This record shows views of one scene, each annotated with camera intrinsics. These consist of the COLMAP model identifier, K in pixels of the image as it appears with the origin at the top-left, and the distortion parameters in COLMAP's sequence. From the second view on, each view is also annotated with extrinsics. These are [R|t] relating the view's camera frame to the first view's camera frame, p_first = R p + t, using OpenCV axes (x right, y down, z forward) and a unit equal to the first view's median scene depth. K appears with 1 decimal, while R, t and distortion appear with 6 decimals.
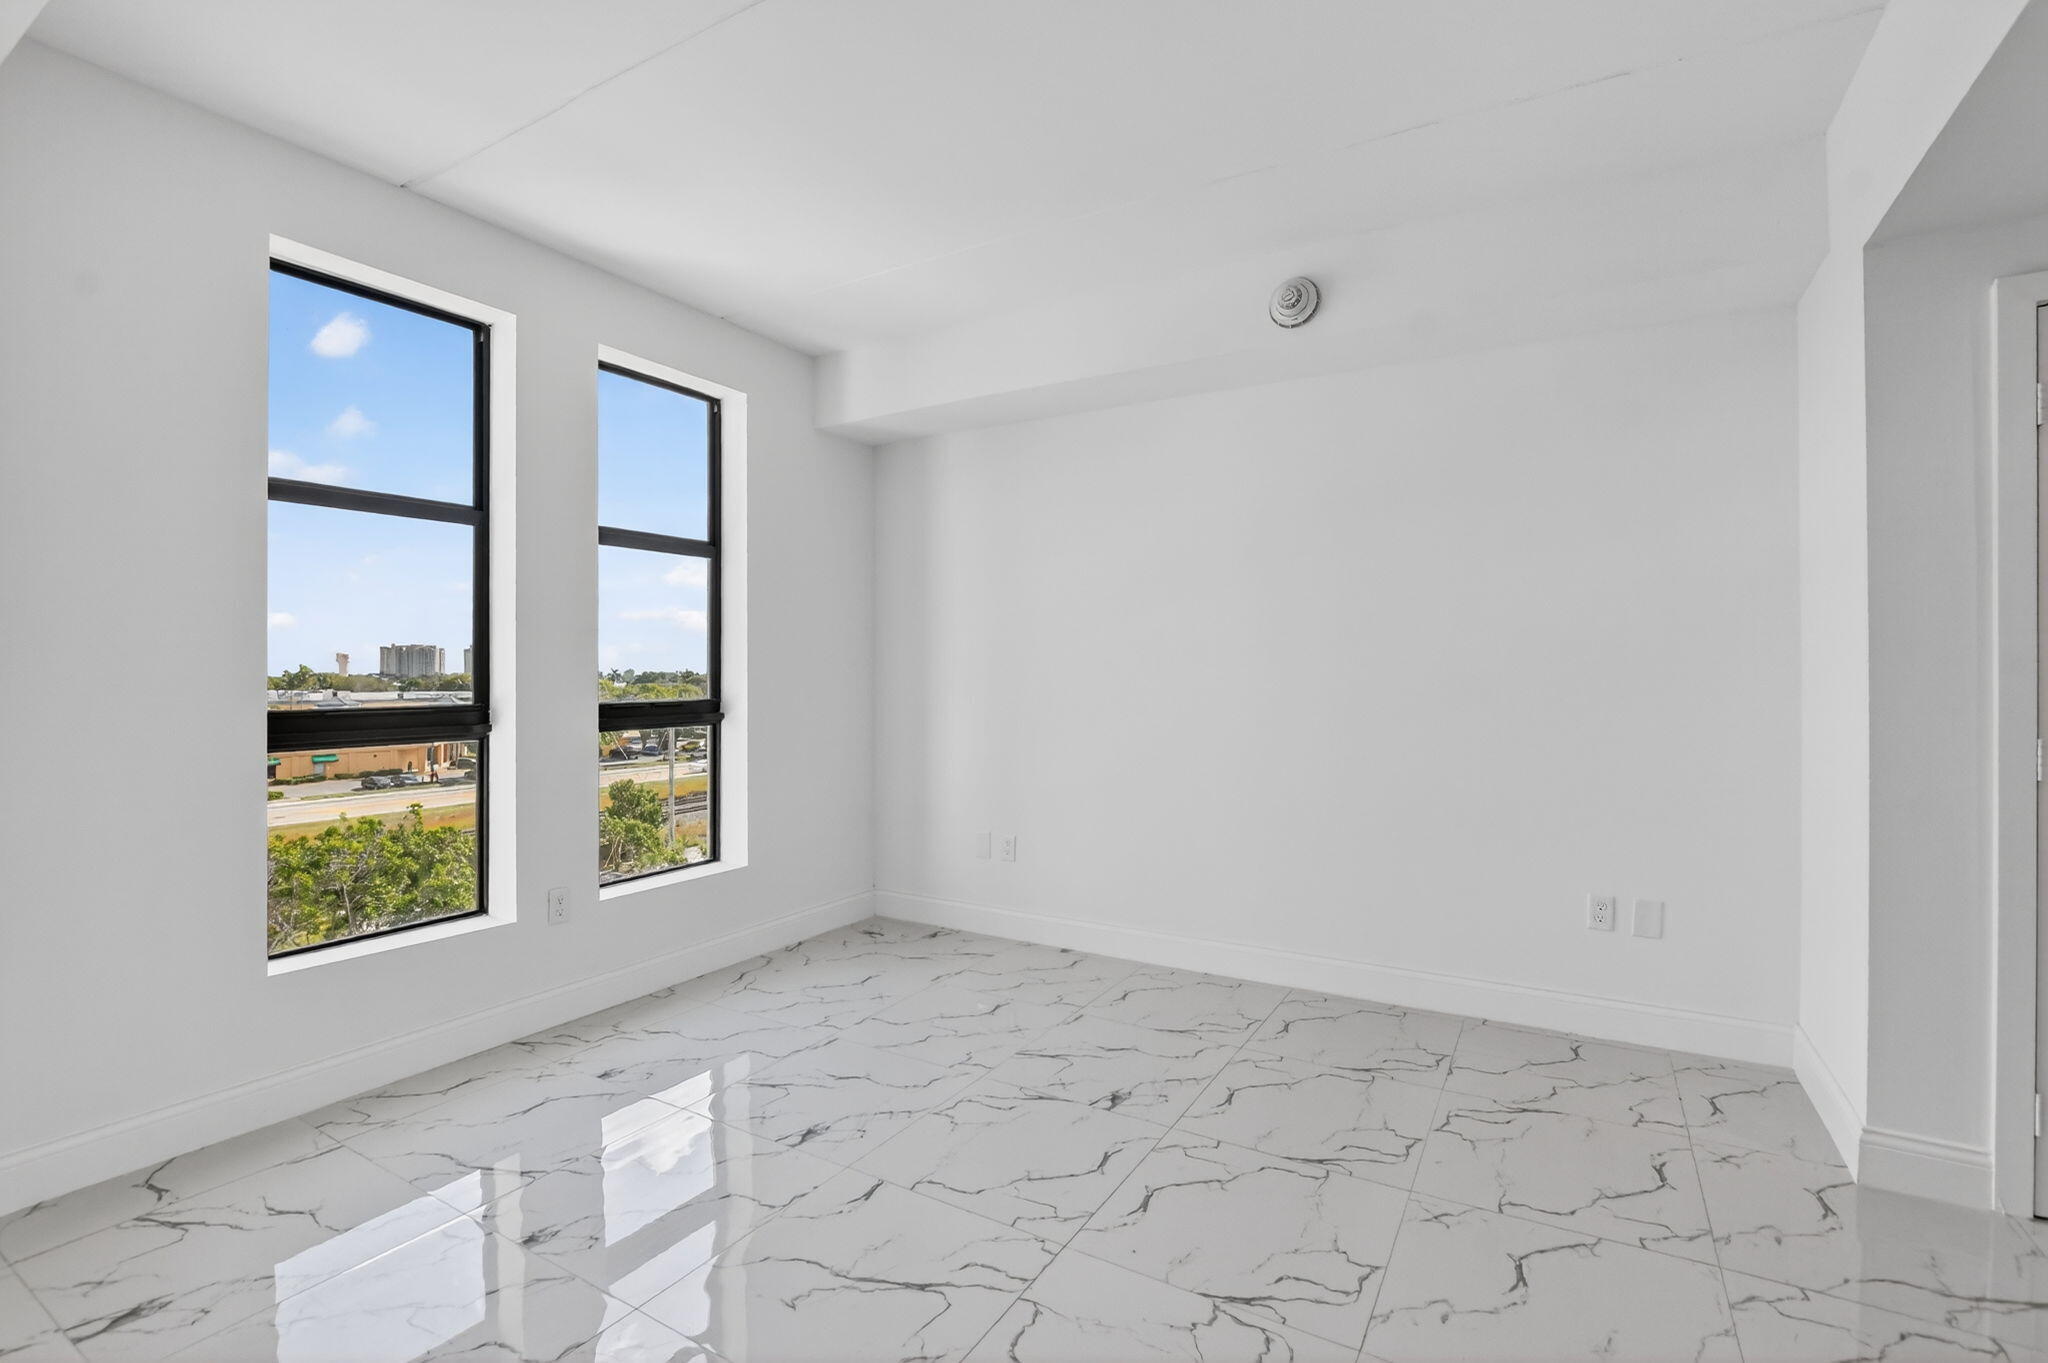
lens RADIAL K [[905.2, 0, 1024.0], [0, 905.2, 681.5], [0, 0, 1]] dist [-0.030332, 0.004782]
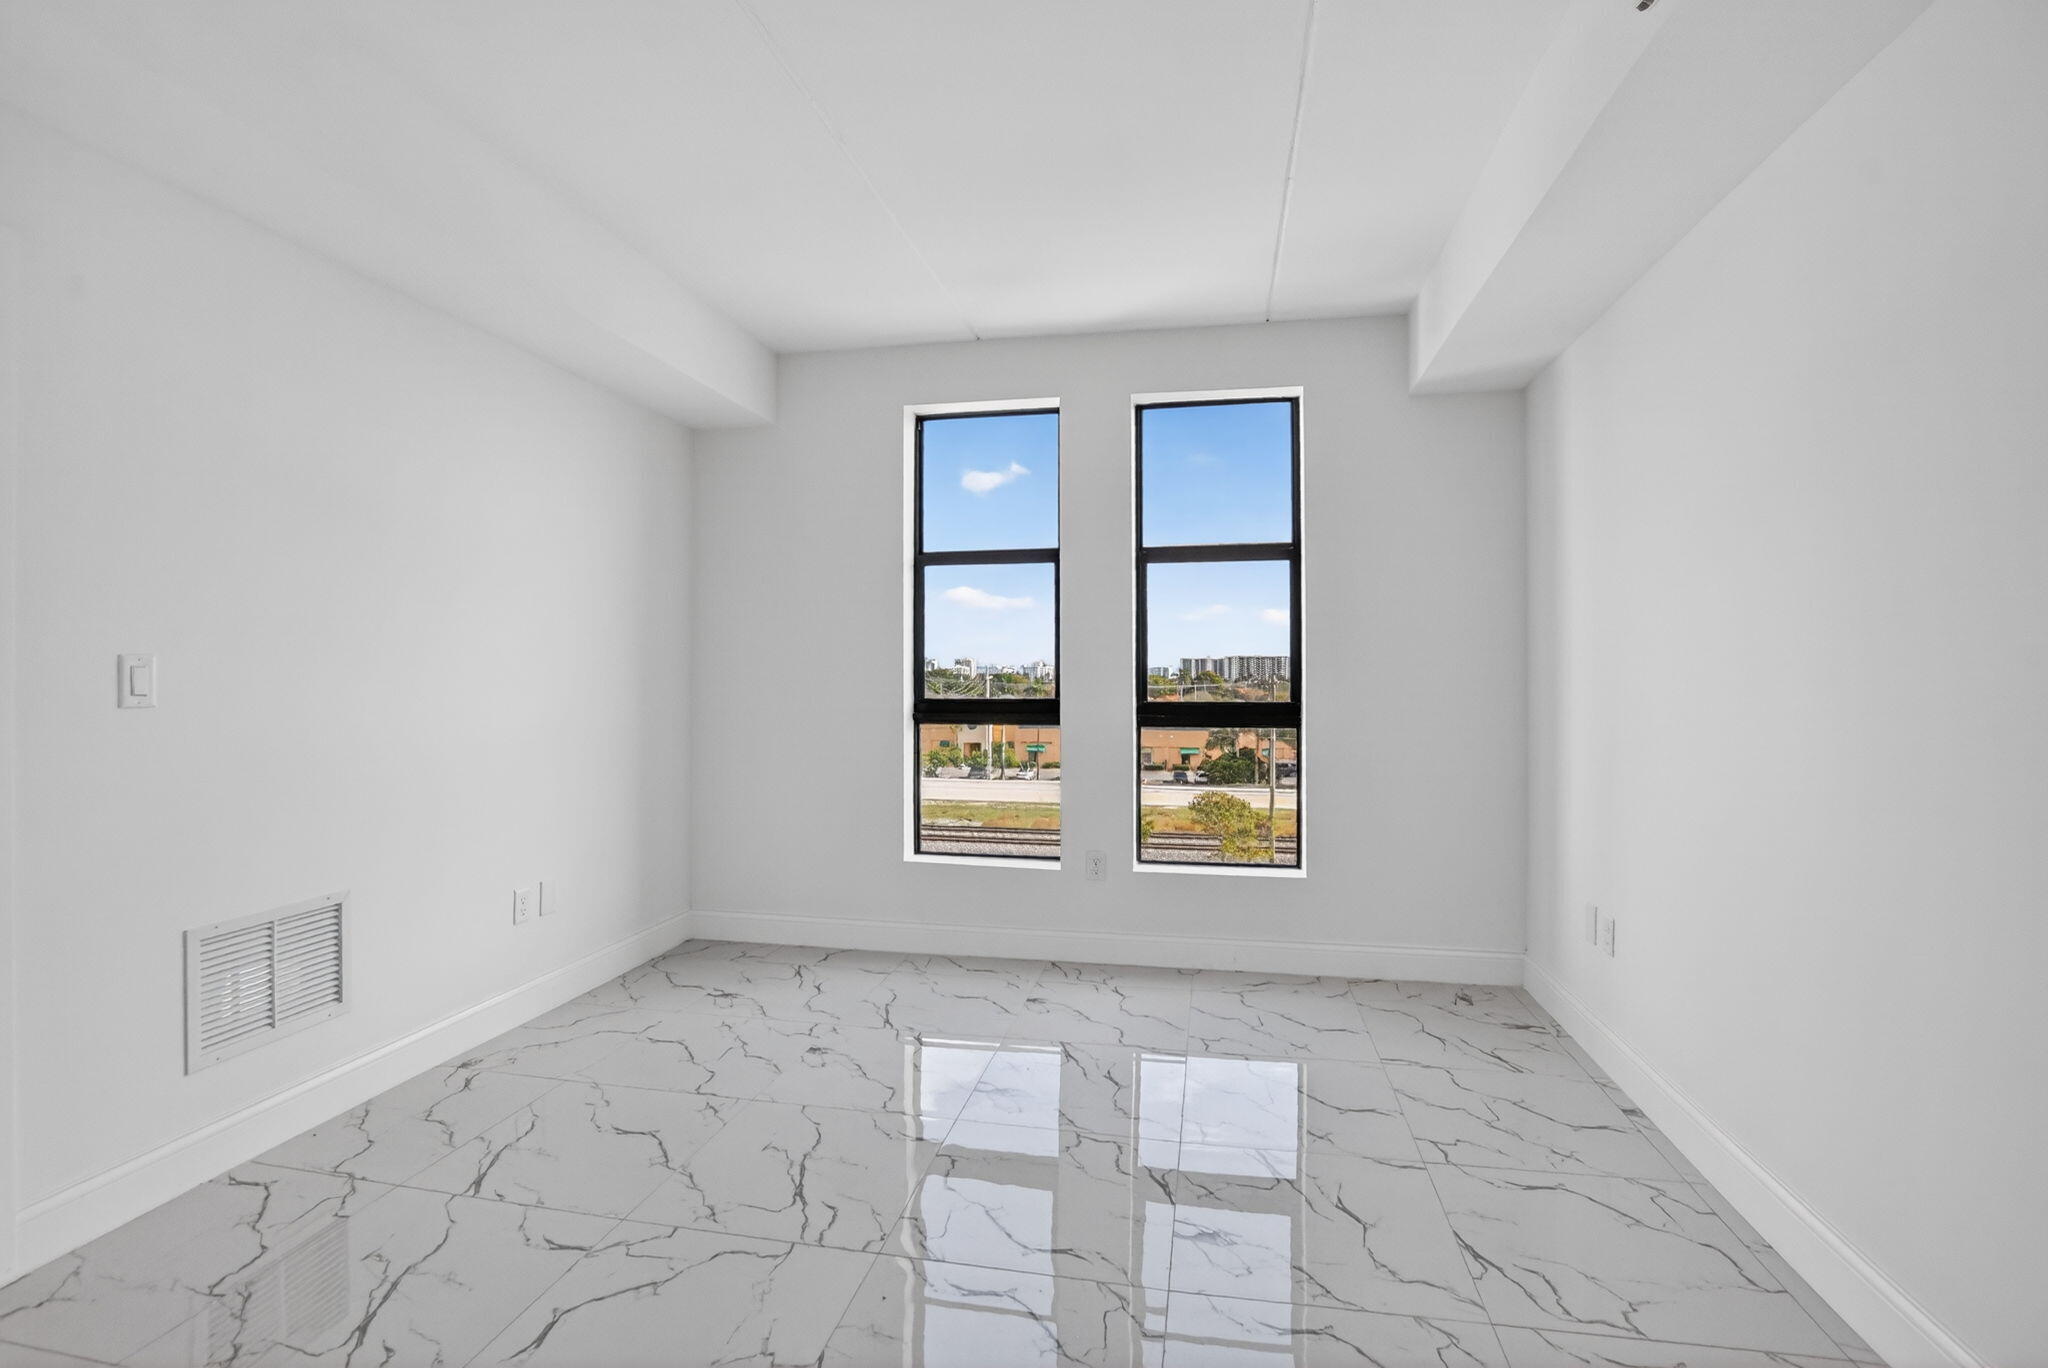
lens RADIAL K [[913.2, 0, 1017.5], [0, 913.2, 675.2], [0, 0, 1]] dist [-0.029061, -0.000450]
pose [[0.362880, 0.004756, -0.931824, 0.559028], [-0.014799, 0.999890, -0.000659, -0.006076], [0.931718, 0.014029, 0.362911, 0.419170]]
